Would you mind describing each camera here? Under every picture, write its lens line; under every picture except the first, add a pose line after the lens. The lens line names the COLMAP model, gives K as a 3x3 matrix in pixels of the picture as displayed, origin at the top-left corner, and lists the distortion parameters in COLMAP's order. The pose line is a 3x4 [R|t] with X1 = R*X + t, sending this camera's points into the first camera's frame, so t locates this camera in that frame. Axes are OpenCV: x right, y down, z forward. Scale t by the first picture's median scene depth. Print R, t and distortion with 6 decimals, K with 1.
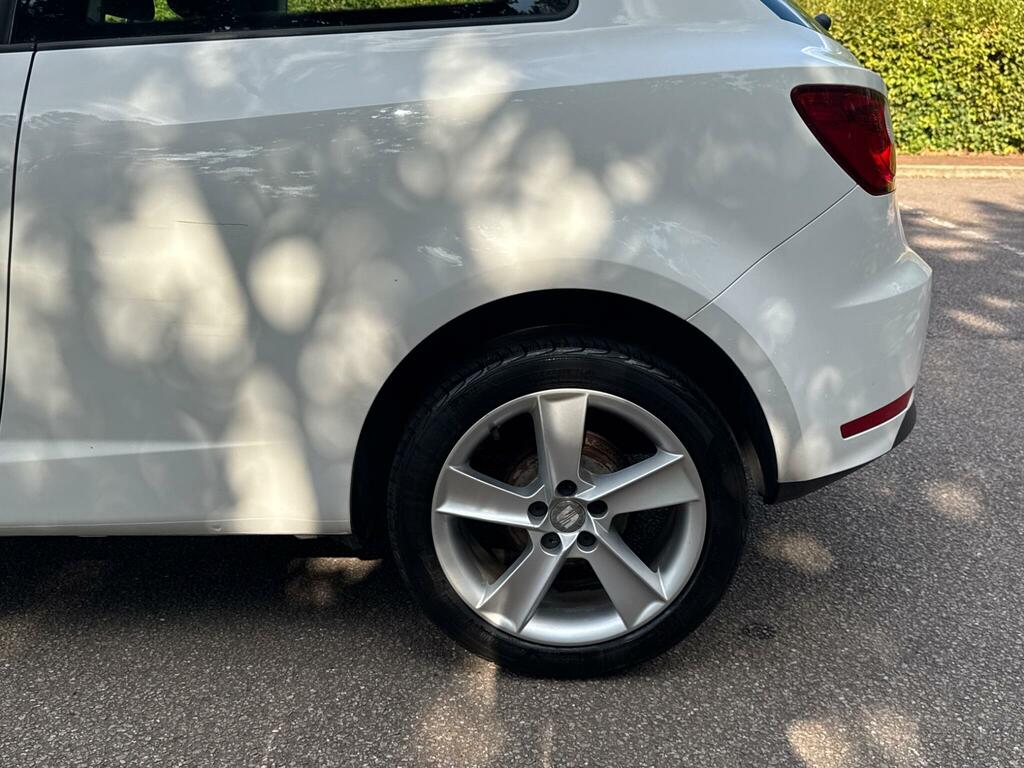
lens RADIAL K [[1091.9, 0, 512.0], [0, 1091.9, 384.0], [0, 0, 1]] dist [-0.001470, 0.008841]
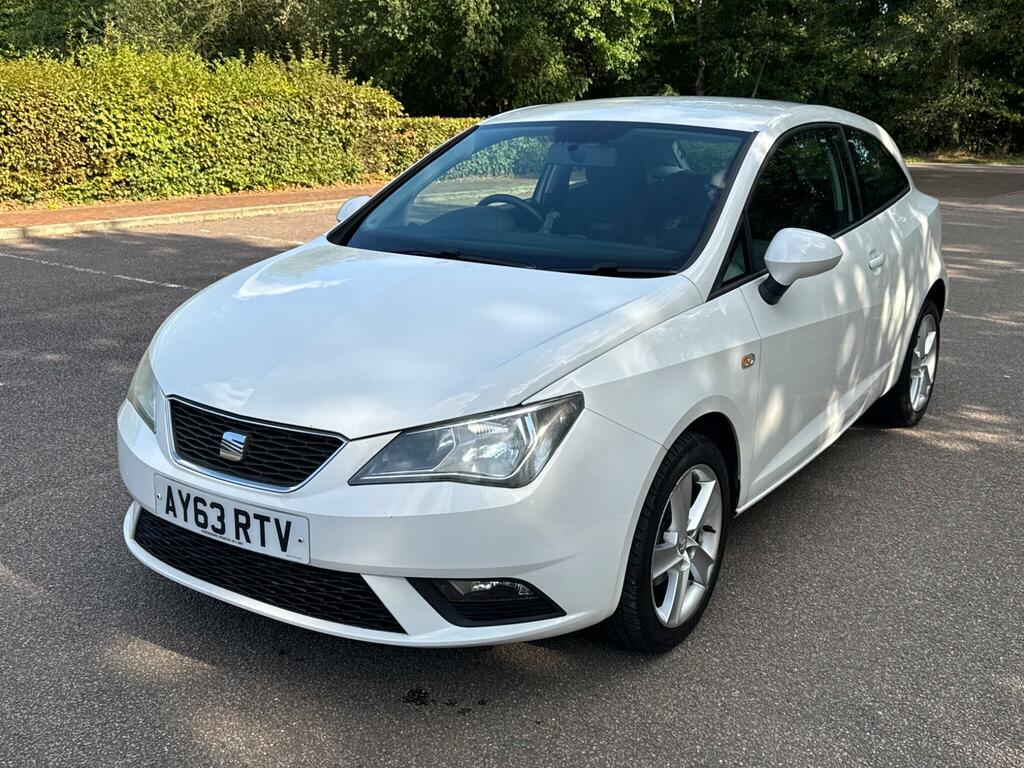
lens RADIAL K [[1061.7, 0, 517.4], [0, 1061.7, 384.4], [0, 0, 1]] dist [0.189604, -0.412195]
pose [[0.548883, -0.221161, 0.806111, -0.427513], [0.229835, 0.967124, 0.108840, -0.057148], [-0.803681, 0.125532, 0.581669, 0.033093]]
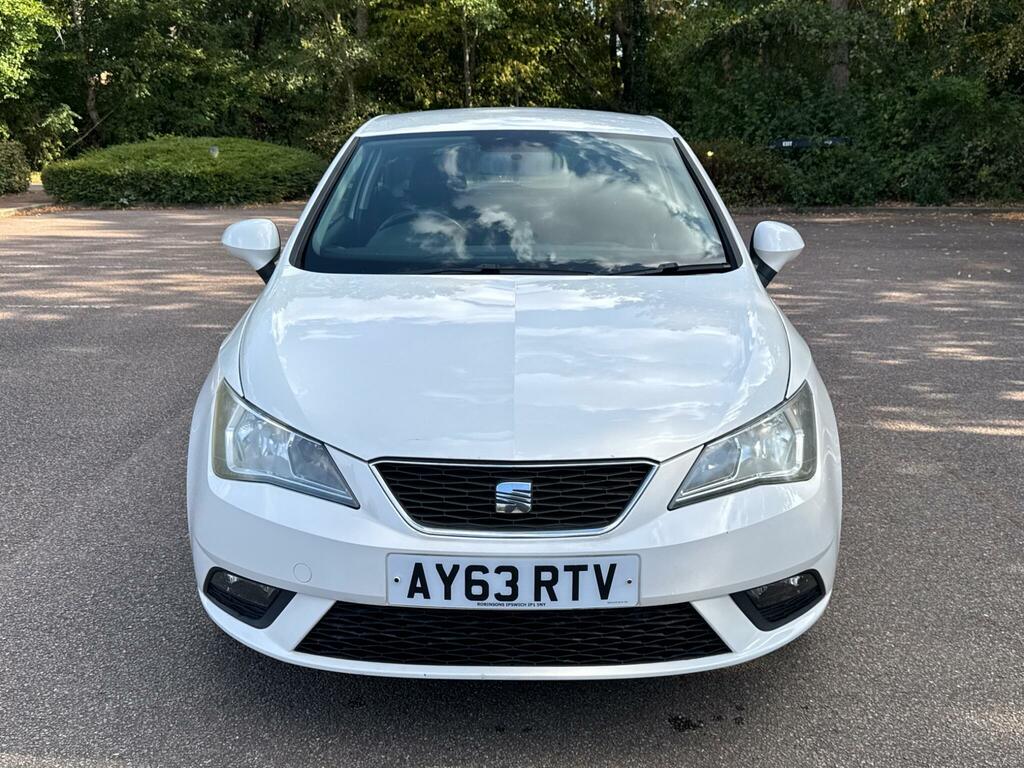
lens RADIAL K [[1061.7, 0, 517.4], [0, 1061.7, 384.4], [0, 0, 1]] dist [0.189604, -0.412195]
pose [[-0.002597, -0.246257, 0.969201, -0.465486], [0.278695, 0.930625, 0.237203, -0.098998], [-0.960376, 0.270728, 0.066214, 0.193590]]
